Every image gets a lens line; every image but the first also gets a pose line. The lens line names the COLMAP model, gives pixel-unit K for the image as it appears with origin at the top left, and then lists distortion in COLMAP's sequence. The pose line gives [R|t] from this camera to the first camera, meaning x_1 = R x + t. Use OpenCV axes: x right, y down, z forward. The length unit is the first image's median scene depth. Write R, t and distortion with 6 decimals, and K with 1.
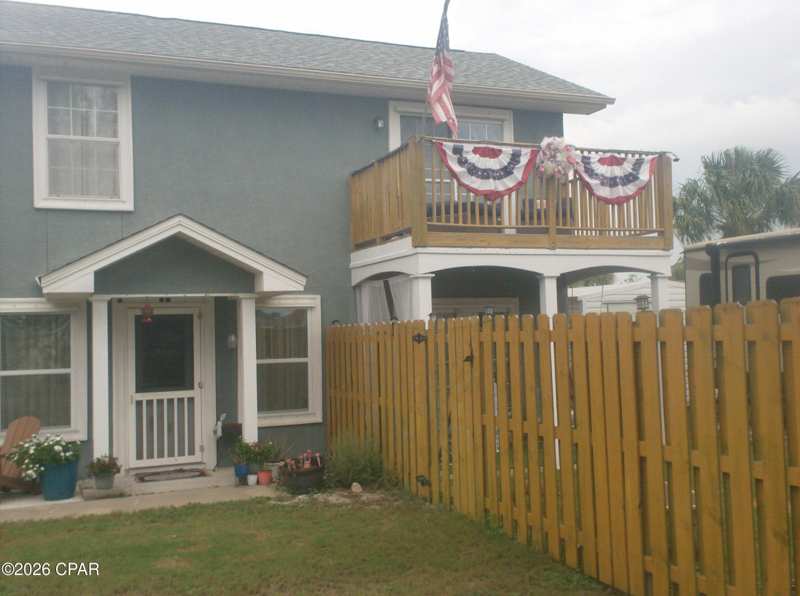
lens RADIAL K [[854.7, 0, 398.2], [0, 854.7, 296.1], [0, 0, 1]] dist [0.109658, -0.192265]
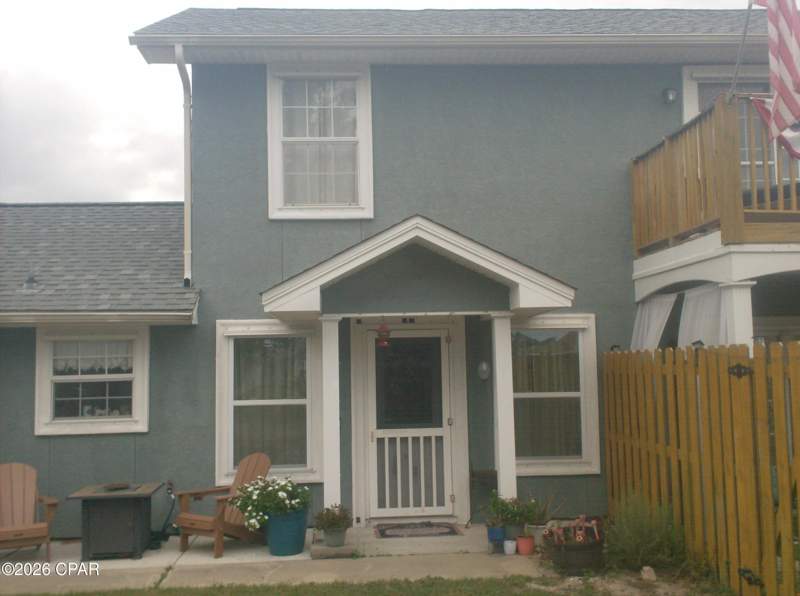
lens RADIAL K [[854.7, 0, 398.2], [0, 854.7, 296.1], [0, 0, 1]] dist [0.109658, -0.192265]
pose [[0.948961, -0.016893, -0.314939, -0.013332], [0.007250, 0.999469, -0.031767, 0.007430], [0.315309, 0.027863, 0.948580, 0.200694]]
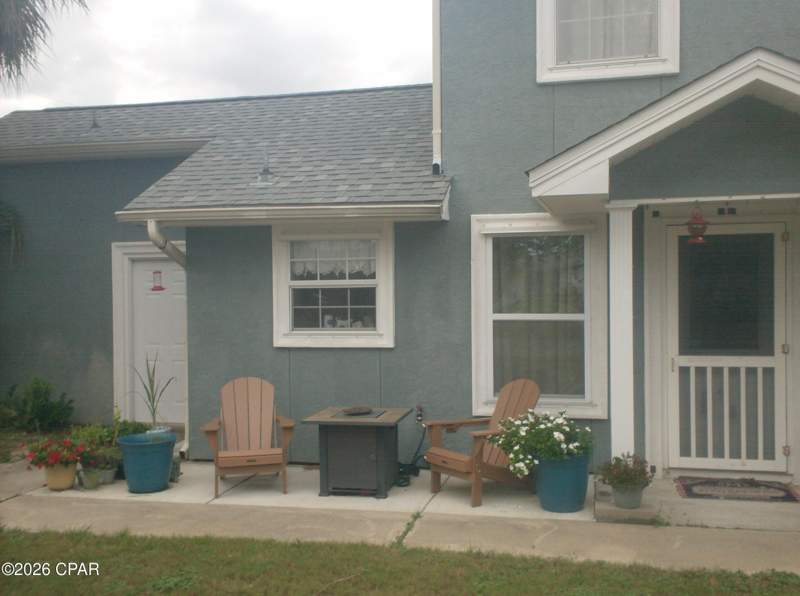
lens RADIAL K [[854.7, 0, 398.2], [0, 854.7, 296.1], [0, 0, 1]] dist [0.109658, -0.192265]
pose [[0.812726, 0.026142, -0.582059, -0.101475], [0.012892, 0.997942, 0.062820, 0.024747], [0.582503, -0.058559, 0.810716, 0.361662]]
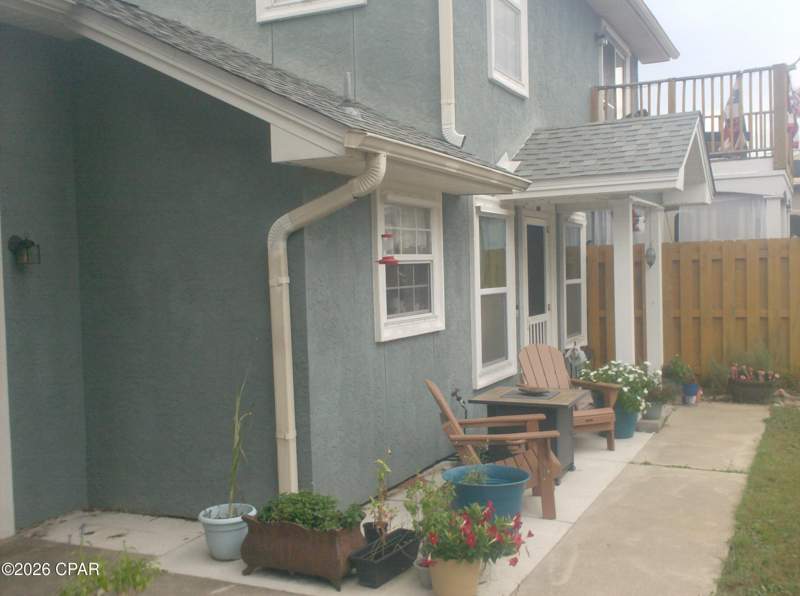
lens RADIAL K [[854.7, 0, 398.2], [0, 854.7, 296.1], [0, 0, 1]] dist [0.109658, -0.192265]
pose [[0.738069, -0.013304, 0.674594, -1.002345], [-0.025192, 0.998565, 0.047255, 0.057856], [-0.674255, -0.051872, 0.736675, 0.484304]]
